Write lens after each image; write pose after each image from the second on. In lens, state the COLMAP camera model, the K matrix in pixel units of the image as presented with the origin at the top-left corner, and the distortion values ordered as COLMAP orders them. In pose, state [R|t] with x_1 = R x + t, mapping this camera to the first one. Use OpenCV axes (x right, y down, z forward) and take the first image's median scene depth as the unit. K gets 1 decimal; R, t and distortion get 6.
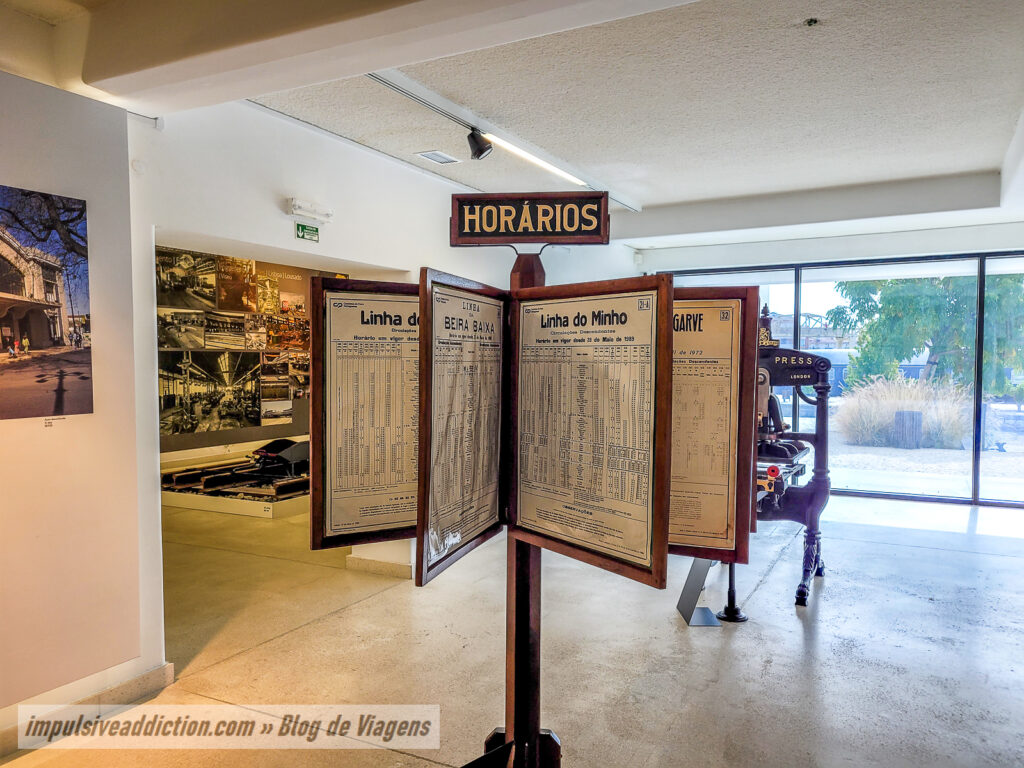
lens RADIAL K [[781.5, 0, 512.8], [0, 781.5, 389.2], [0, 0, 1]] dist [0.079658, -0.076716]
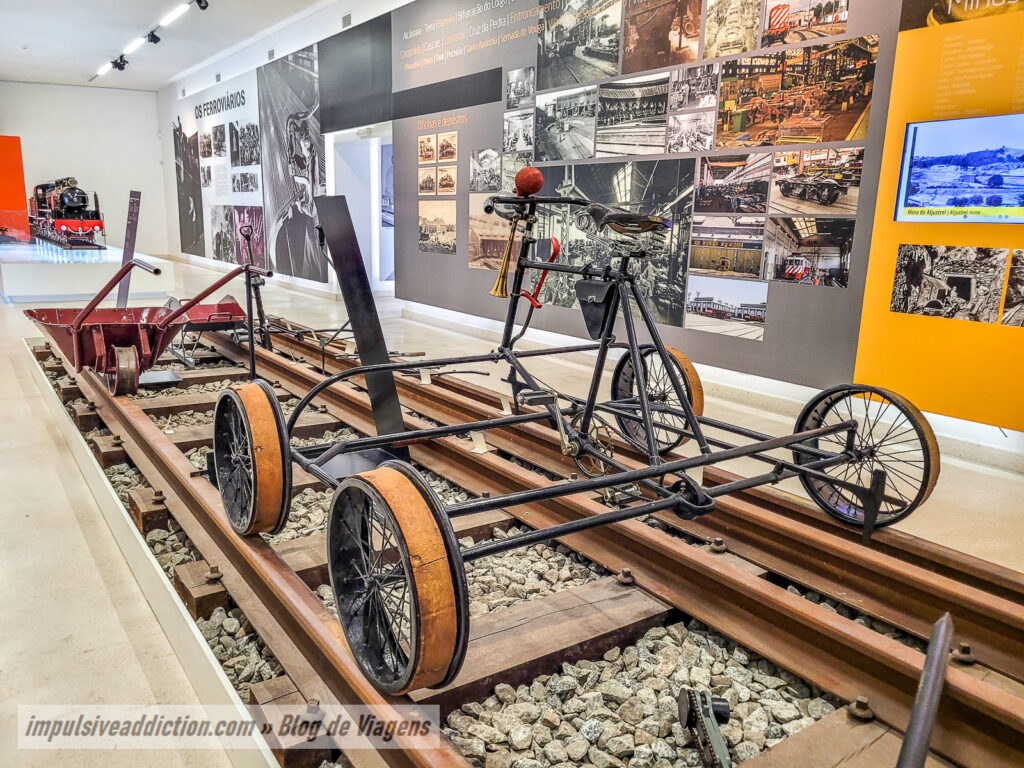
lens RADIAL K [[781.5, 0, 512.8], [0, 781.5, 389.2], [0, 0, 1]] dist [0.079658, -0.076716]
pose [[-0.461394, 0.175950, -0.869573, 0.126884], [-0.062661, 0.971227, 0.229766, -0.016756], [0.884980, 0.160501, -0.437093, 1.129550]]
